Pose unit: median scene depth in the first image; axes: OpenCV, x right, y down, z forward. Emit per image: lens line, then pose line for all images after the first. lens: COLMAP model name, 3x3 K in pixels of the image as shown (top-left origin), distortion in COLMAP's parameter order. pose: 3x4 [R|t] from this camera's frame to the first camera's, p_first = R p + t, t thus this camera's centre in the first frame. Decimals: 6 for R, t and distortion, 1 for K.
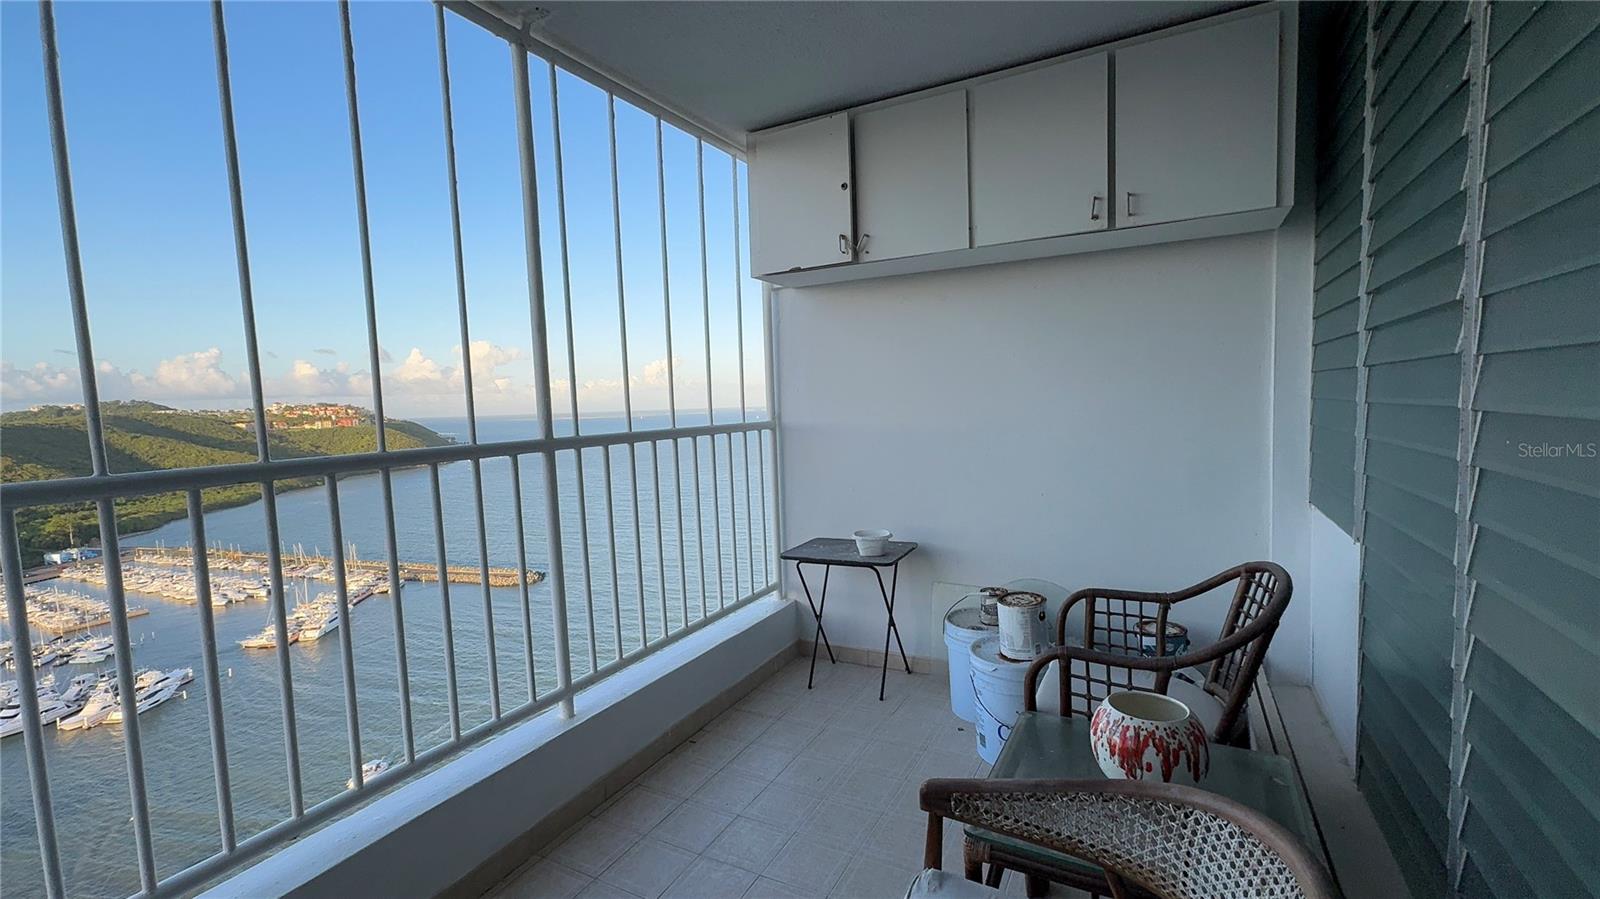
lens RADIAL K [[687.1, 0, 802.0], [0, 687.1, 442.3], [0, 0, 1]] dist [-0.004718, 0.016539]
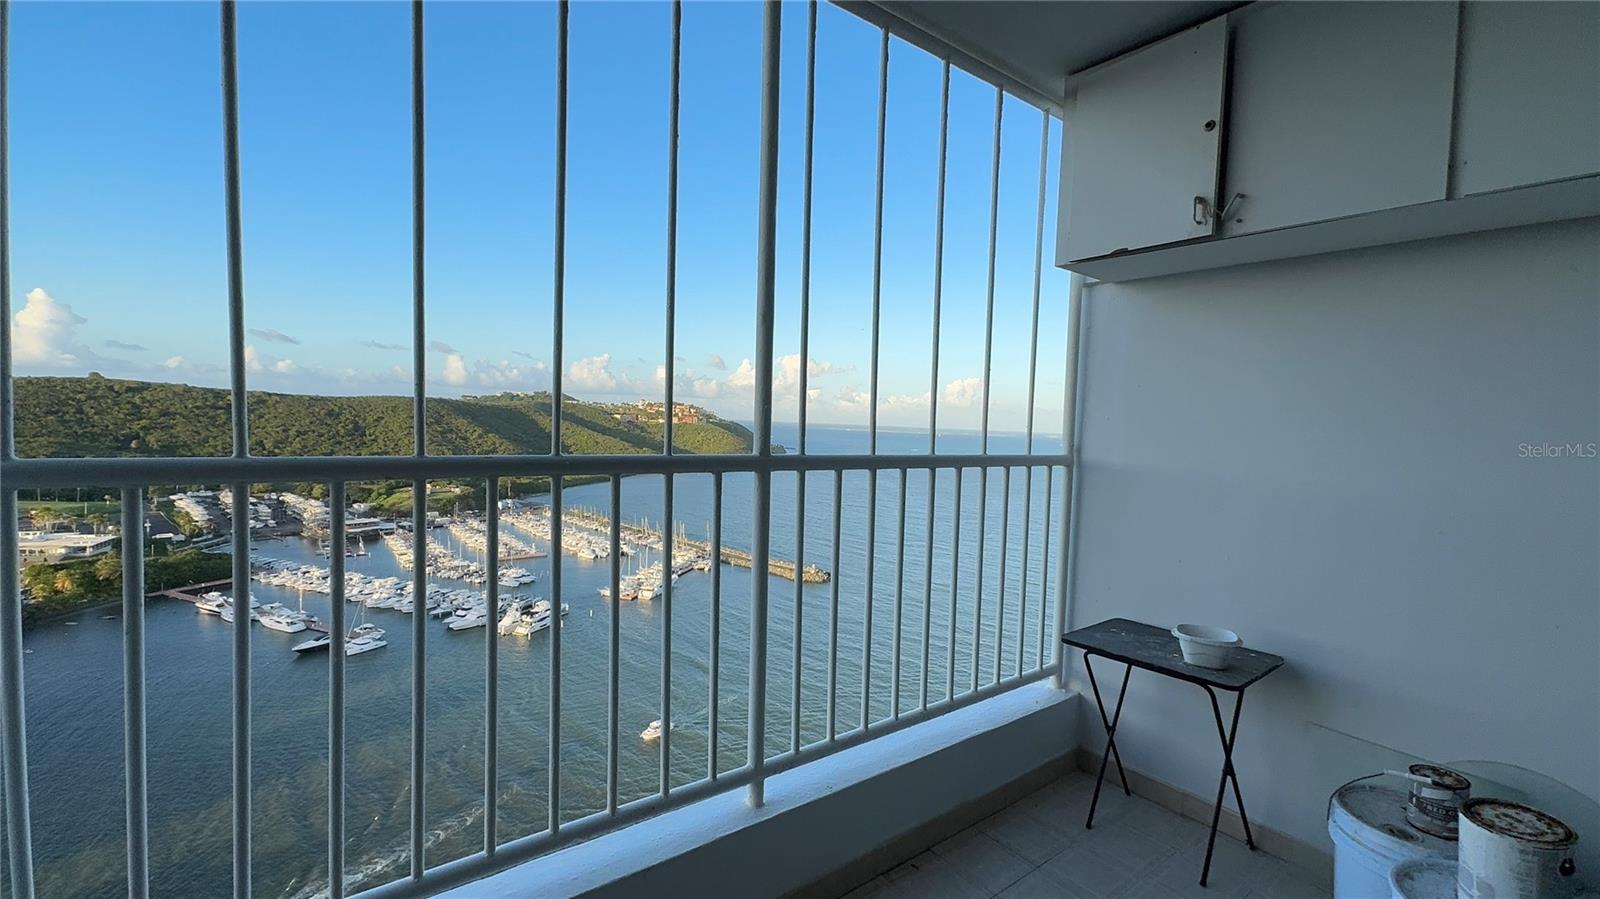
lens RADIAL K [[687.1, 0, 802.0], [0, 687.1, 442.3], [0, 0, 1]] dist [-0.004718, 0.016539]
pose [[0.907281, 0.084502, -0.411948, 0.001963], [-0.095867, 0.995370, -0.006959, -0.015534], [0.409452, 0.045806, 0.911181, 0.229674]]
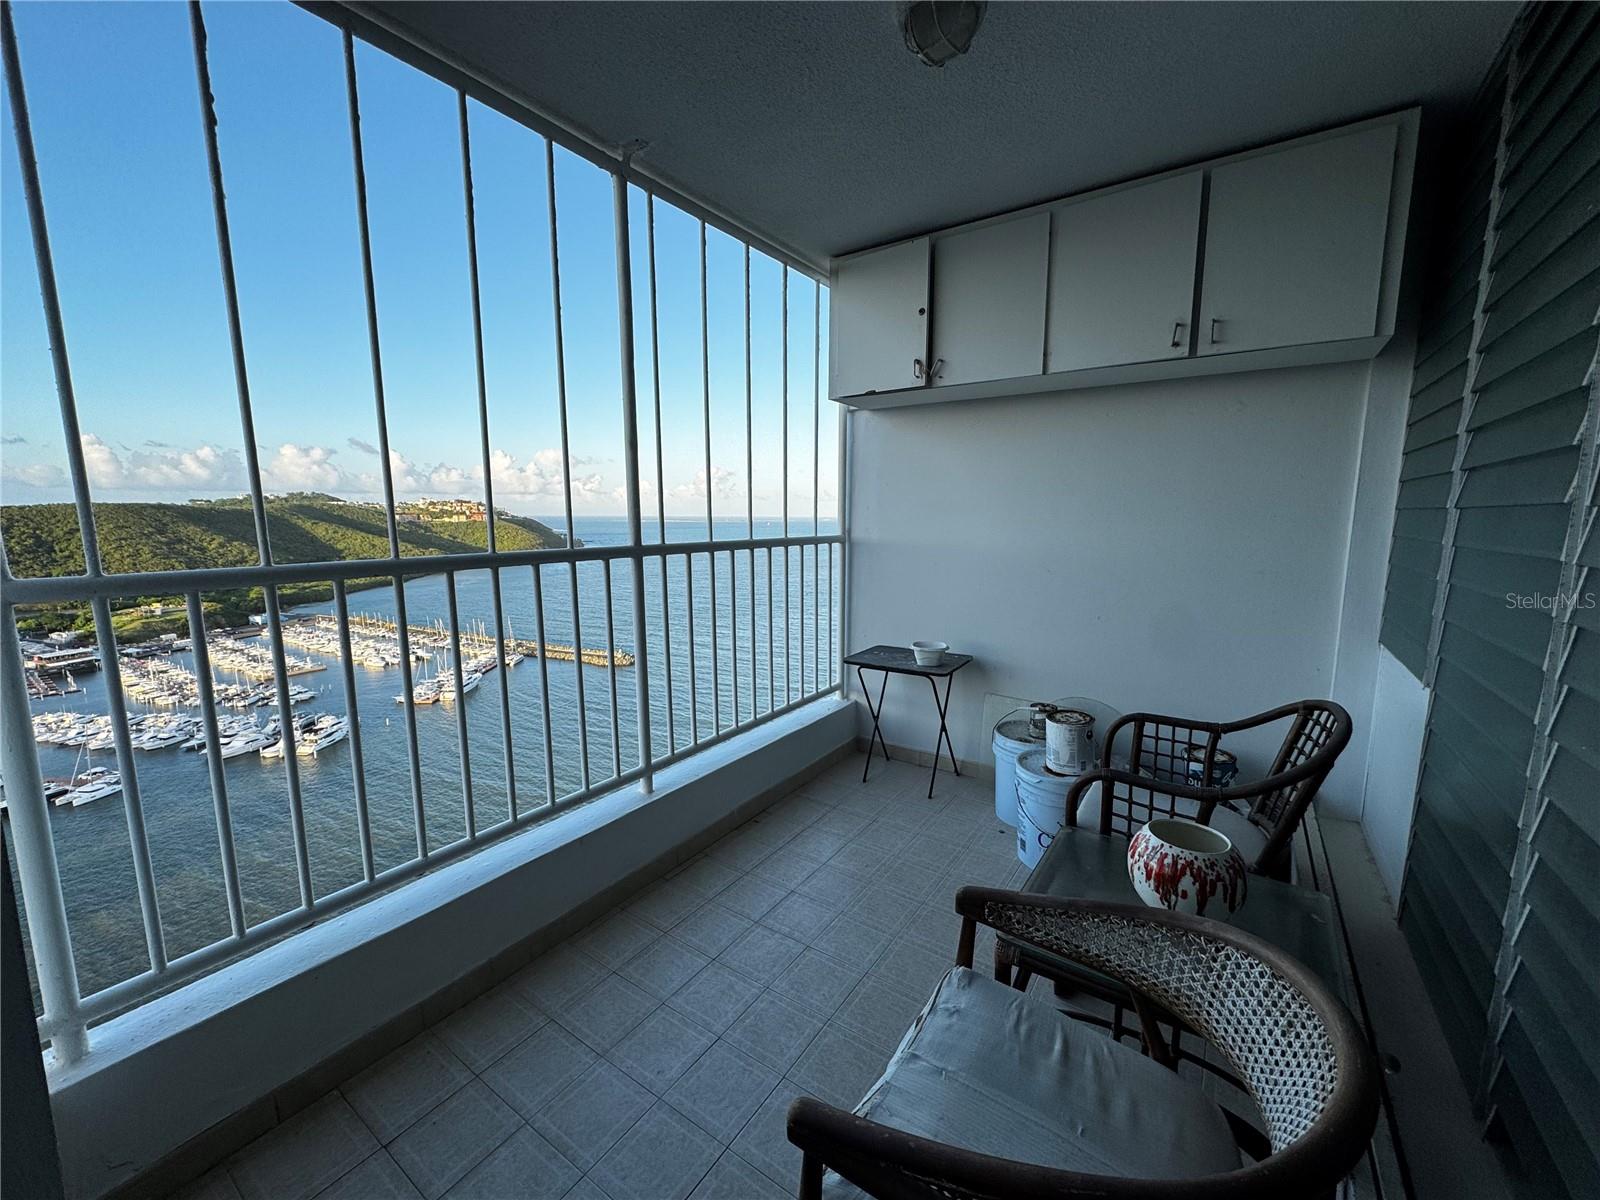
lens RADIAL K [[630.0, 0, 803.3], [0, 630.0, 592.7], [0, 0, 1]] dist [0.001551, 0.000392]
pose [[0.993011, 0.051007, -0.106428, 0.007107], [-0.043727, 0.996612, 0.069658, -0.009743], [0.109620, -0.064518, 0.991877, 0.013520]]
